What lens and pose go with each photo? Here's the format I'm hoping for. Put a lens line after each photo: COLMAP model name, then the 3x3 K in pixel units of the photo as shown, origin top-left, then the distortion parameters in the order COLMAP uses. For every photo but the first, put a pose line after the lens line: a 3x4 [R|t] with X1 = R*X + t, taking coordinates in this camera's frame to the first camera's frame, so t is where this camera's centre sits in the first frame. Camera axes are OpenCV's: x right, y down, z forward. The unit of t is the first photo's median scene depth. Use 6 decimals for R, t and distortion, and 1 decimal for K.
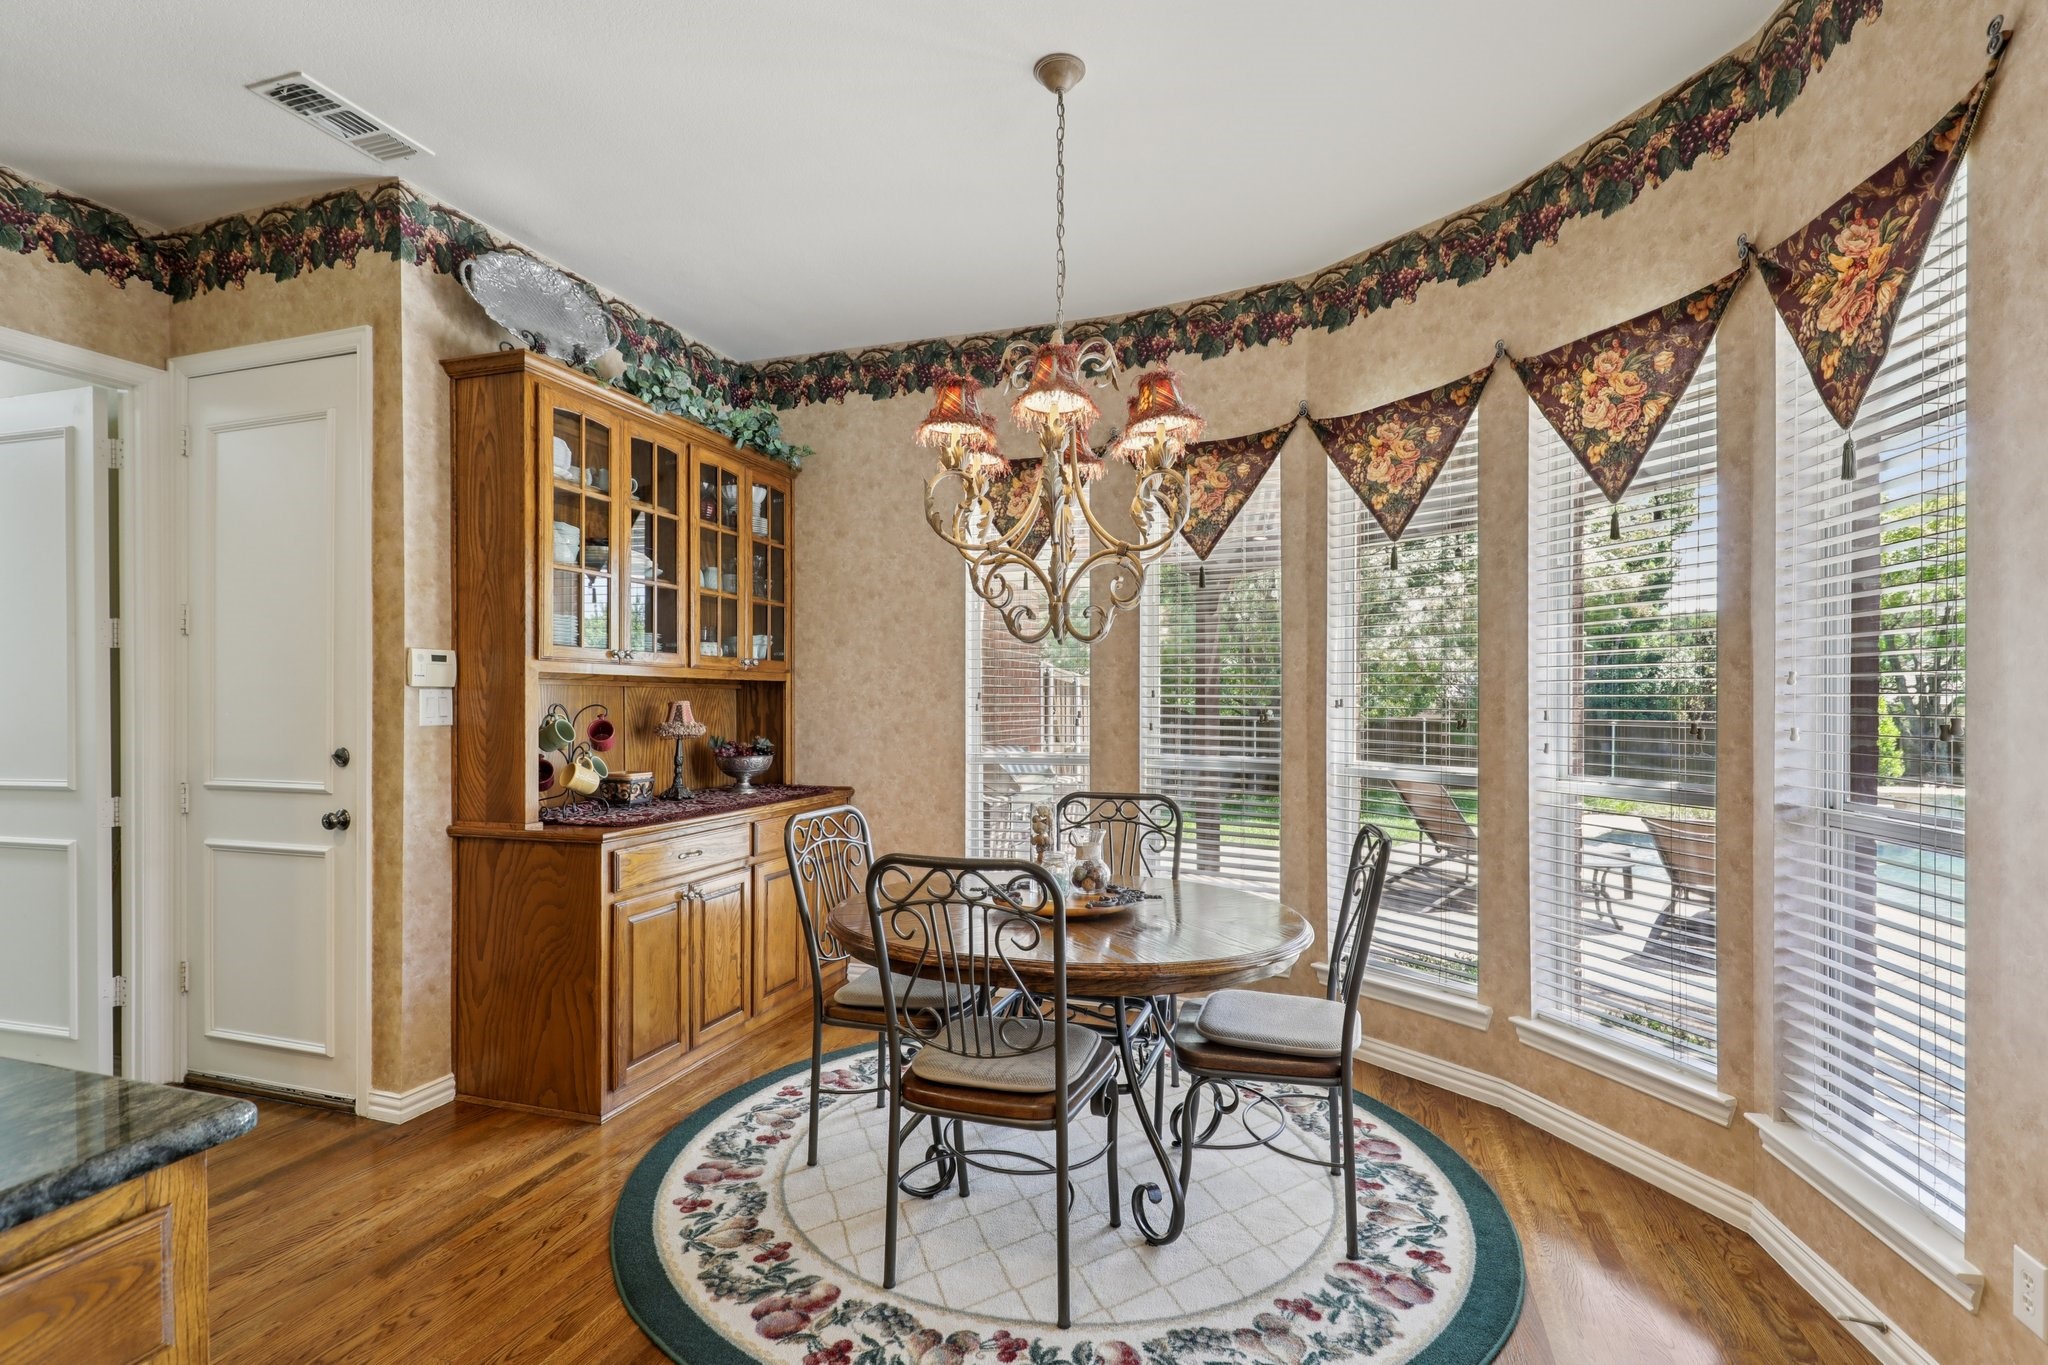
lens RADIAL K [[993.9, 0, 1019.3], [0, 993.9, 688.3], [0, 0, 1]] dist [0.032413, 0.000023]
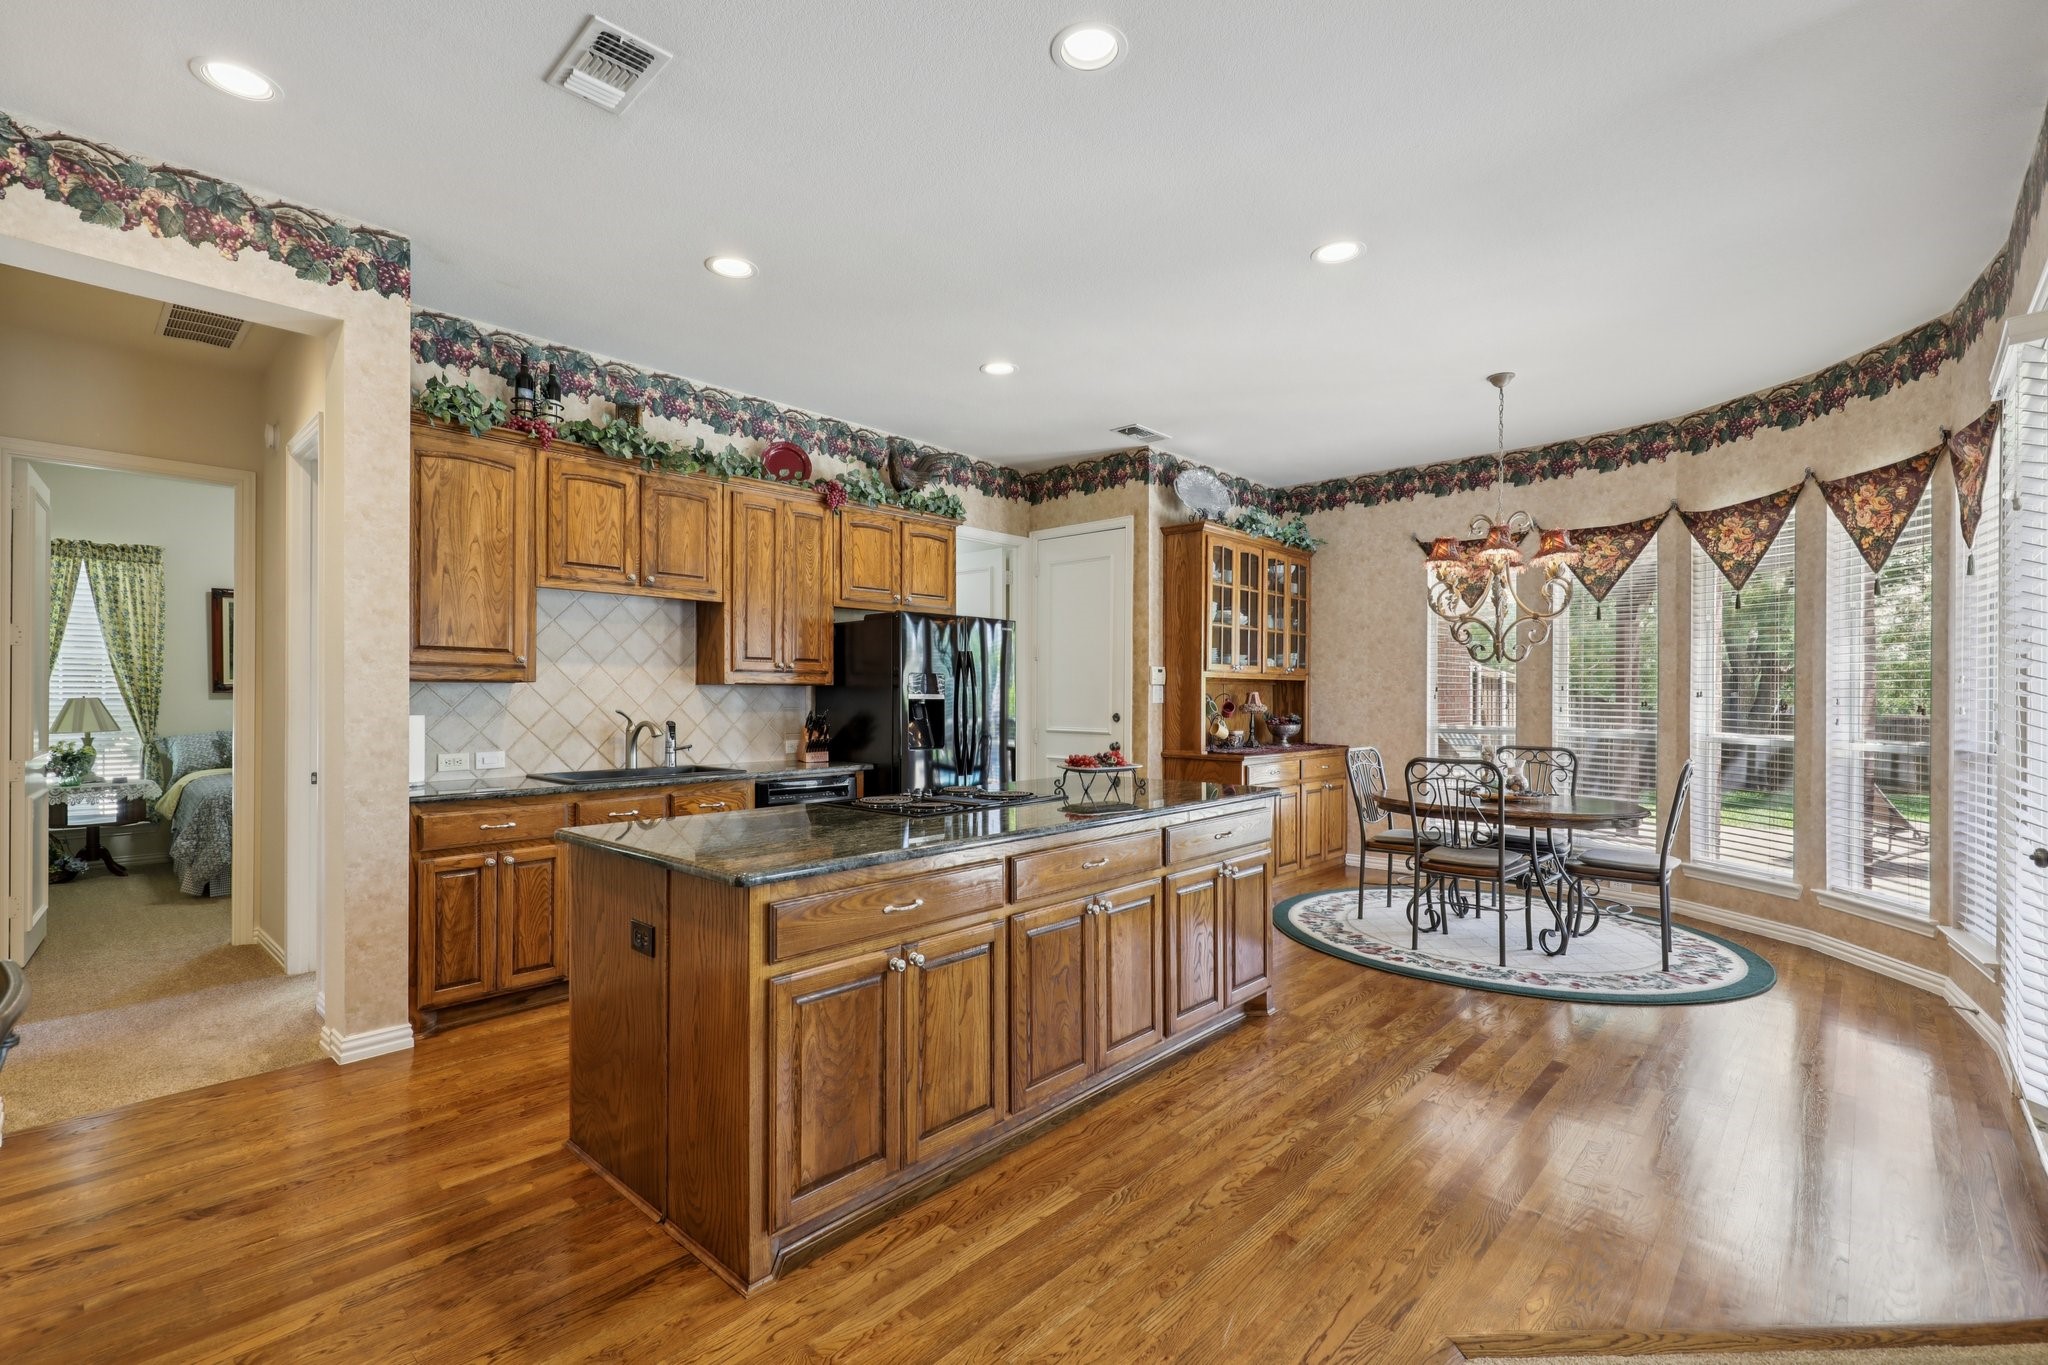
lens RADIAL K [[926.8, 0, 1014.2], [0, 926.8, 693.7], [0, 0, 1]] dist [0.010469, -0.003958]
pose [[0.912182, 0.003134, -0.409774, -0.065580], [0.001498, 0.999939, 0.010982, -0.003884], [0.409783, -0.010631, 0.912121, -0.864775]]
